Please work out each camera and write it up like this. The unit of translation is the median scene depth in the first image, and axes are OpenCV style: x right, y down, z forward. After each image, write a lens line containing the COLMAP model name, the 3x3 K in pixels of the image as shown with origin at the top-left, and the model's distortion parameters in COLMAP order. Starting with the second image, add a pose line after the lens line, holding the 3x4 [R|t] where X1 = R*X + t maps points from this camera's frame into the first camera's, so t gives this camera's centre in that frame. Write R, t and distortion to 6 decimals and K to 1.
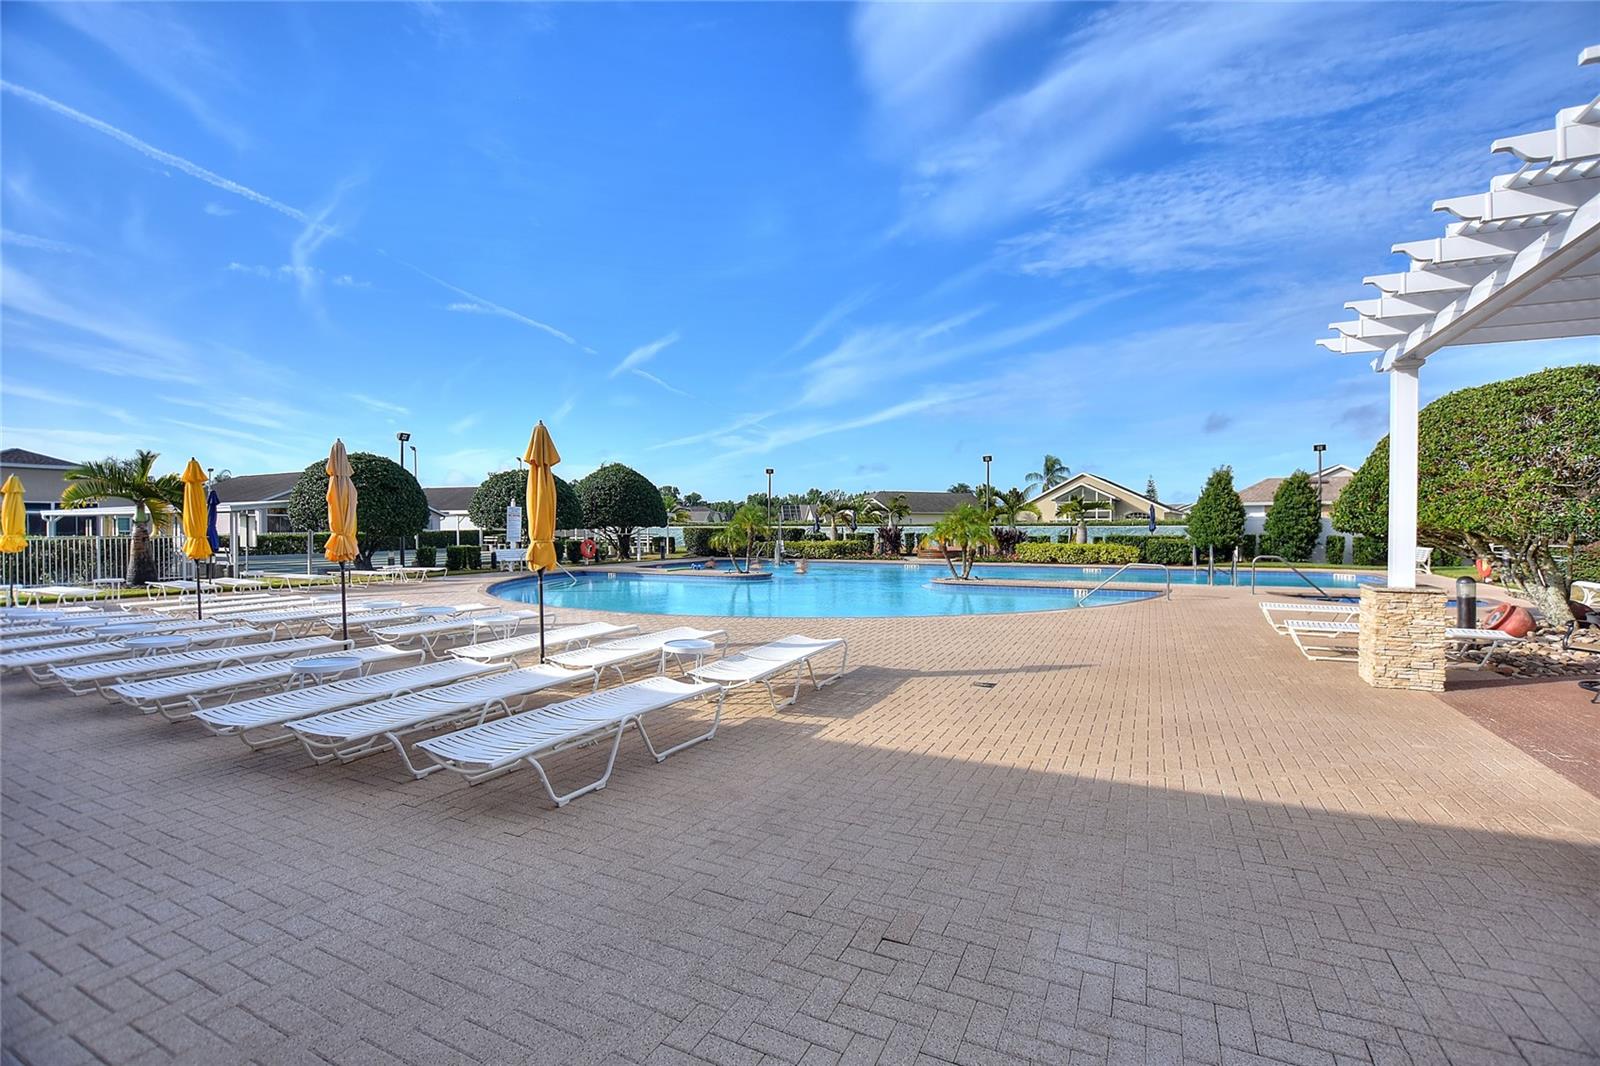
lens RADIAL K [[693.6, 0, 801.9], [0, 693.6, 523.2], [0, 0, 1]] dist [-0.002379, -0.000316]
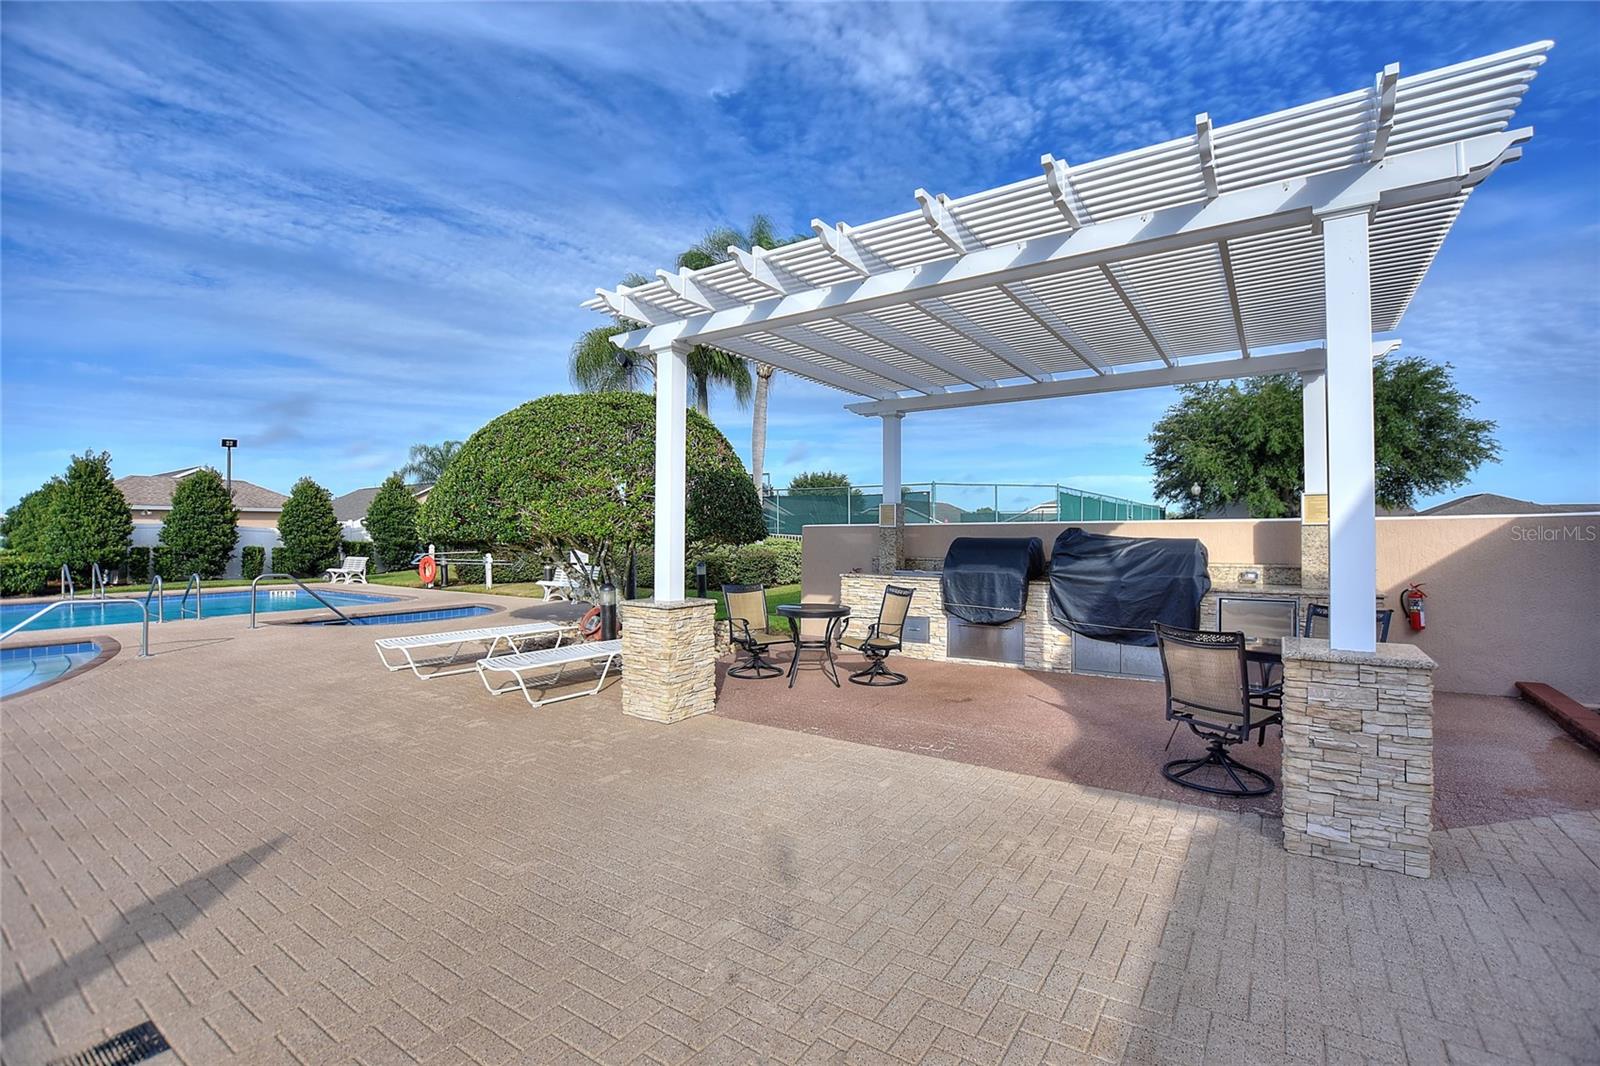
lens RADIAL K [[693.6, 0, 801.9], [0, 693.6, 523.2], [0, 0, 1]] dist [-0.002379, -0.000316]
pose [[0.137139, 0.018799, 0.990373, 0.005945], [-0.001362, 0.999823, -0.018789, 0.003819], [-0.990551, 0.001227, 0.137140, 0.201114]]
